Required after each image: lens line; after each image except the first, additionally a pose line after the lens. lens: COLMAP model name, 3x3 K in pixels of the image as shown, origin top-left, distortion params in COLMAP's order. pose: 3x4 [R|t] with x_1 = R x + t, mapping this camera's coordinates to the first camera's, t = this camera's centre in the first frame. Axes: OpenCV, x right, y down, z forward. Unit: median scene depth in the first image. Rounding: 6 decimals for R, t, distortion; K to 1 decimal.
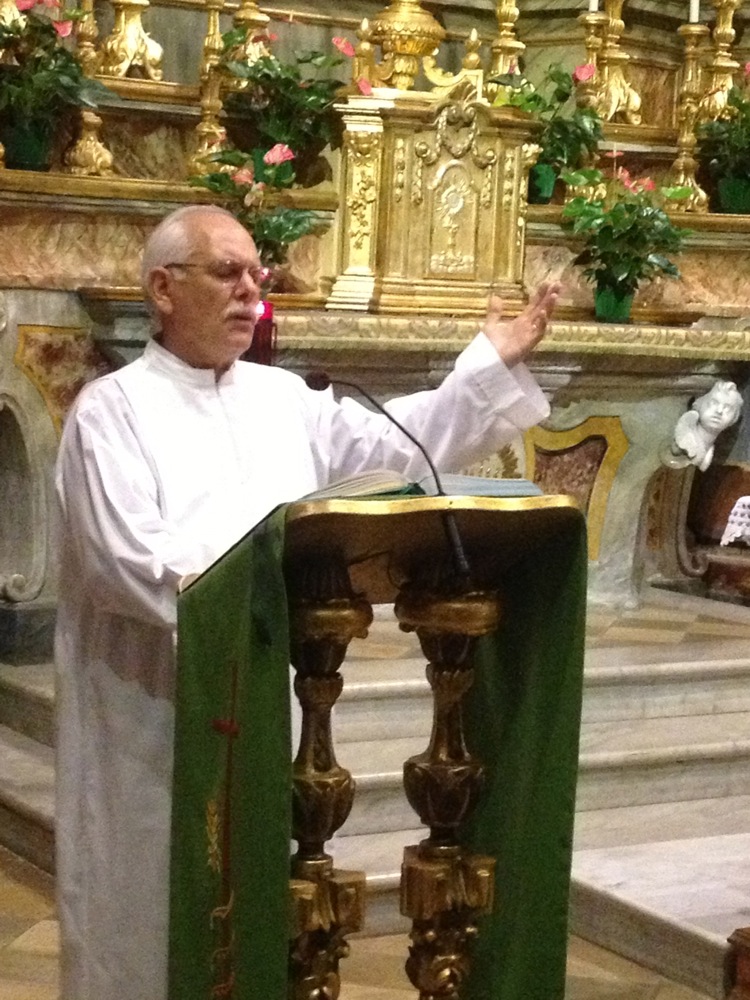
lens RADIAL K [[2287.0, 0, 393.4], [0, 2287.0, 494.7], [0, 0, 1]] dist [0.000624, 0.000000]
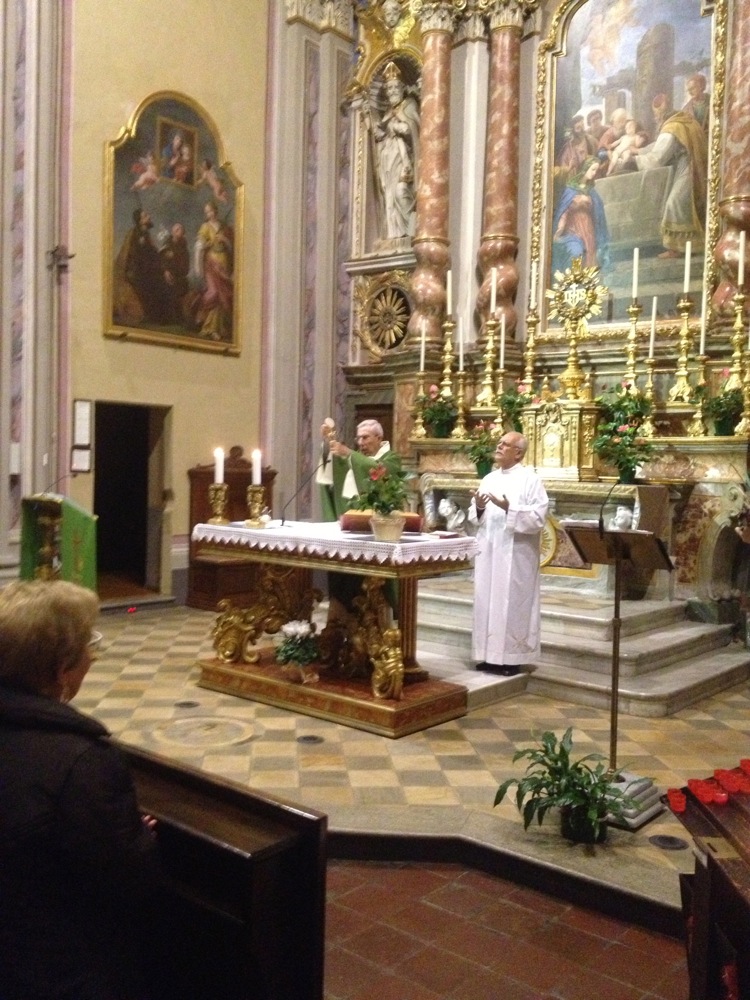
lens RADIAL K [[953.8, 0, 372.4], [0, 953.8, 512.8], [0, 0, 1]] dist [0.009023, 0.000000]
pose [[0.314538, 0.006175, -0.949225, 1.069831], [-0.103154, 0.994279, -0.027713, 0.012715], [0.943624, 0.106633, 0.313375, 0.466209]]
